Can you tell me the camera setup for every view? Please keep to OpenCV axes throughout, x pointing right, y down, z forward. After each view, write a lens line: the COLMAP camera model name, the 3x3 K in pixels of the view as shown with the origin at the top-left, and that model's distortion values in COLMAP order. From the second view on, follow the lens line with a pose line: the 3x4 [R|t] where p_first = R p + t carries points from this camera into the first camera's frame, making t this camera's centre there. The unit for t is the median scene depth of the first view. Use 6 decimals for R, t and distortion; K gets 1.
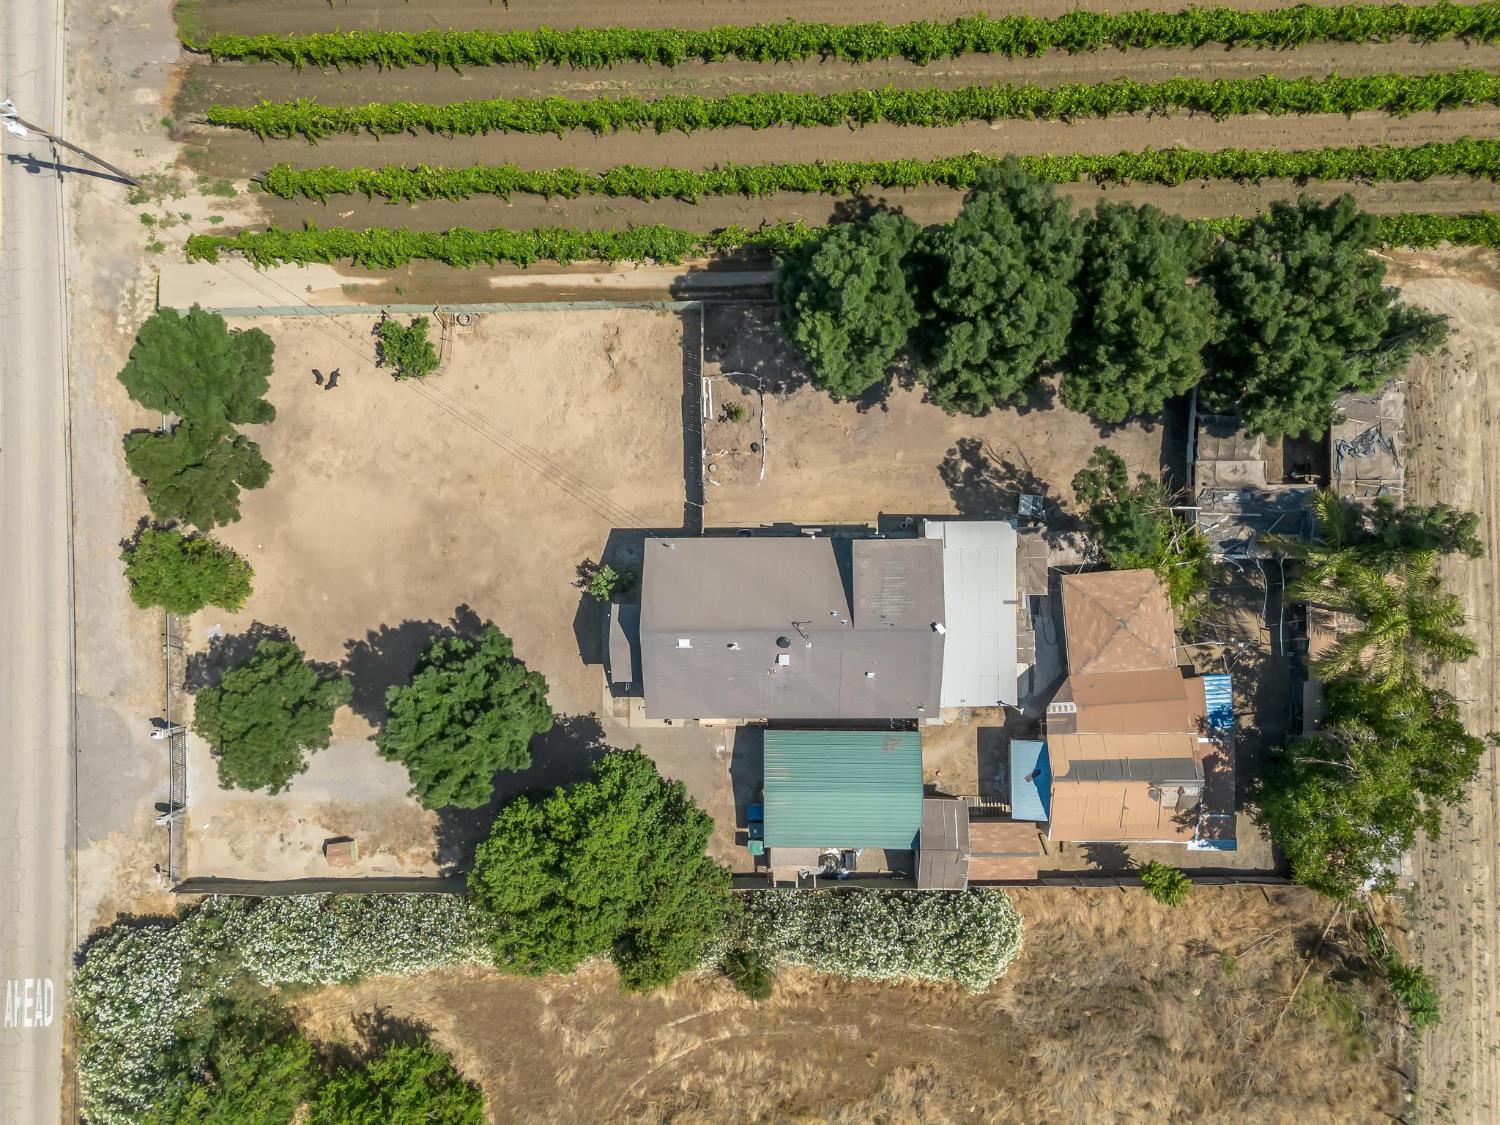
lens RADIAL K [[1090.5, 0, 746.1], [0, 1090.5, 560.8], [0, 0, 1]] dist [0.064886, -0.049986]
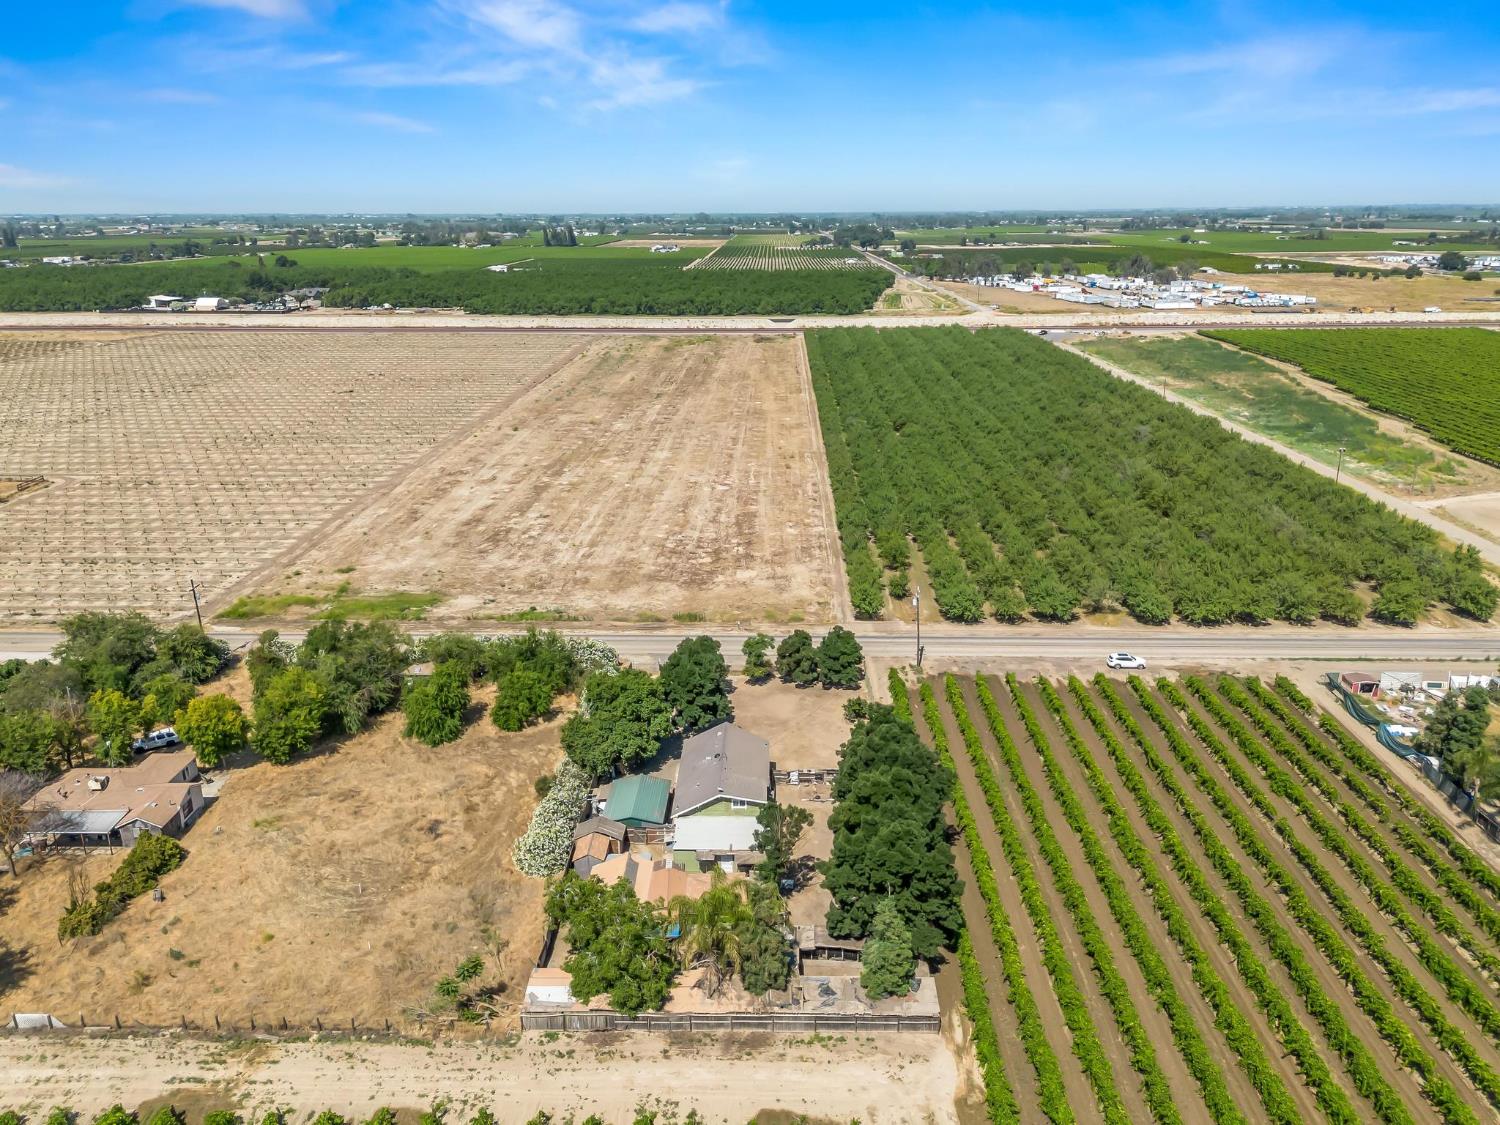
lens RADIAL K [[1076.0, 0, 750.0], [0, 1076.0, 562.5], [0, 0, 1]] dist [0.077051, -0.076734]
pose [[-0.031544, 0.334967, -0.941702, 1.666659], [-0.999414, 0.001987, 0.034184, -0.051371], [0.013322, 0.942228, 0.334708, -0.019068]]
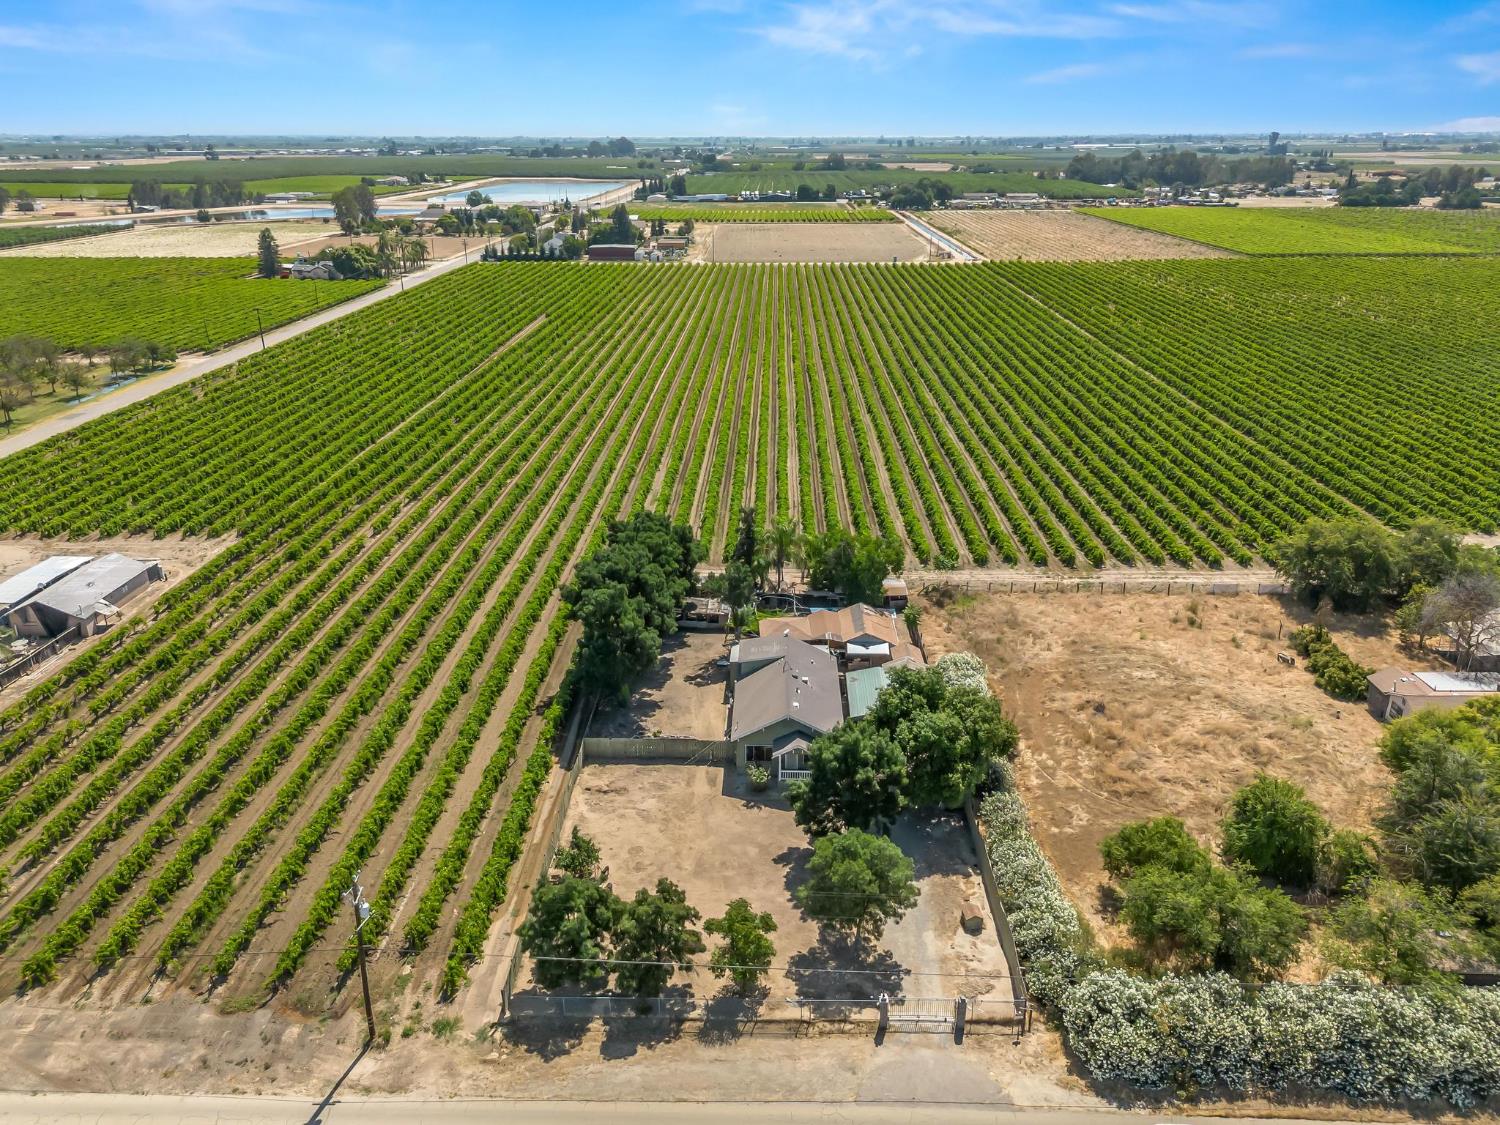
lens RADIAL K [[1090.5, 0, 746.1], [0, 1090.5, 560.8], [0, 0, 1]] dist [0.064886, -0.049986]
pose [[0.037273, -0.335190, 0.941413, -1.425925], [0.999261, 0.021380, -0.031951, 0.043867], [-0.009418, 0.941908, 0.335739, 0.219187]]
